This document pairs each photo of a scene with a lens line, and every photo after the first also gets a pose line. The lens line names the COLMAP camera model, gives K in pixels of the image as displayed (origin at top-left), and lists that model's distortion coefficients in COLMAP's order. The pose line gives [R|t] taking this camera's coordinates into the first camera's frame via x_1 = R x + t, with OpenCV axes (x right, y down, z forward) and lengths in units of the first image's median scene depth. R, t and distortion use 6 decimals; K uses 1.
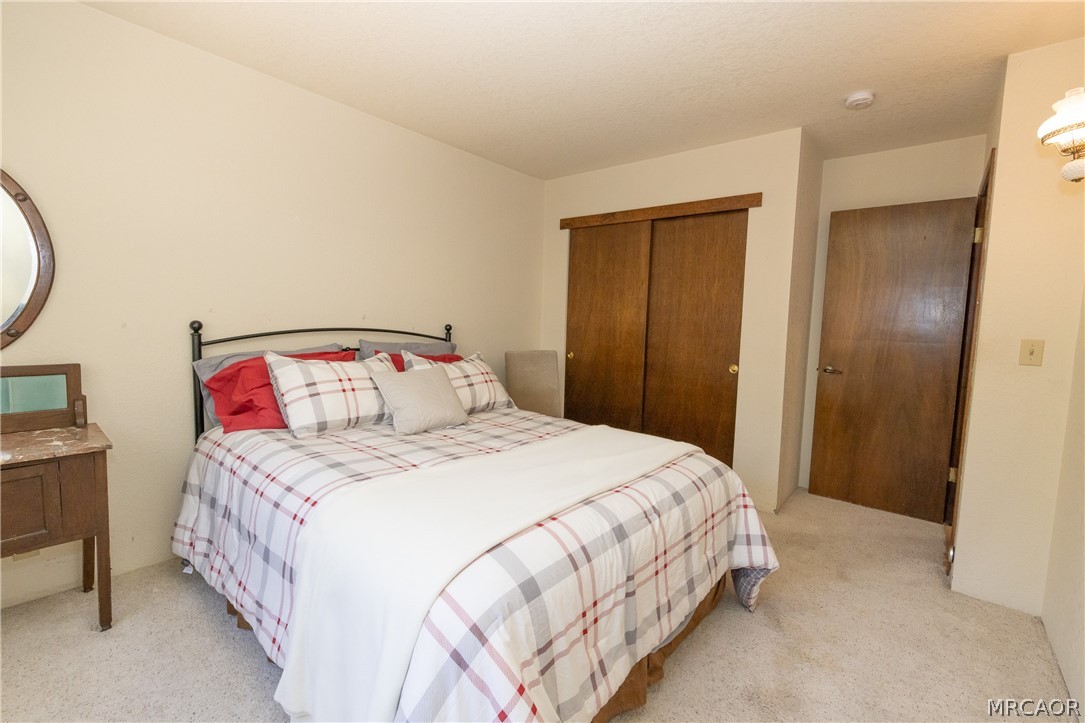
lens RADIAL K [[468.7, 0, 550.2], [0, 468.7, 358.4], [0, 0, 1]] dist [0.000829, 0.000028]
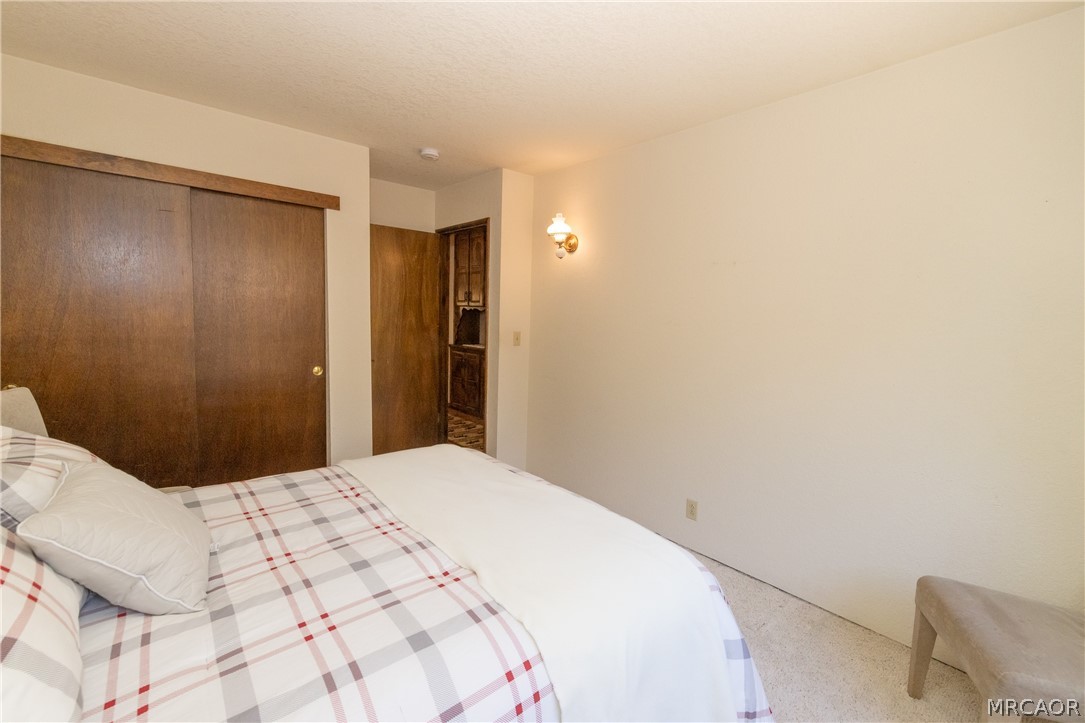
lens RADIAL K [[468.7, 0, 551.1], [0, 468.7, 354.8], [0, 0, 1]] dist [0.000829, 0.000028]
pose [[0.147202, -0.120327, 0.981760, -0.555907], [0.052446, 0.992126, 0.113734, -0.108935], [-0.987715, 0.034747, 0.152354, 0.418662]]
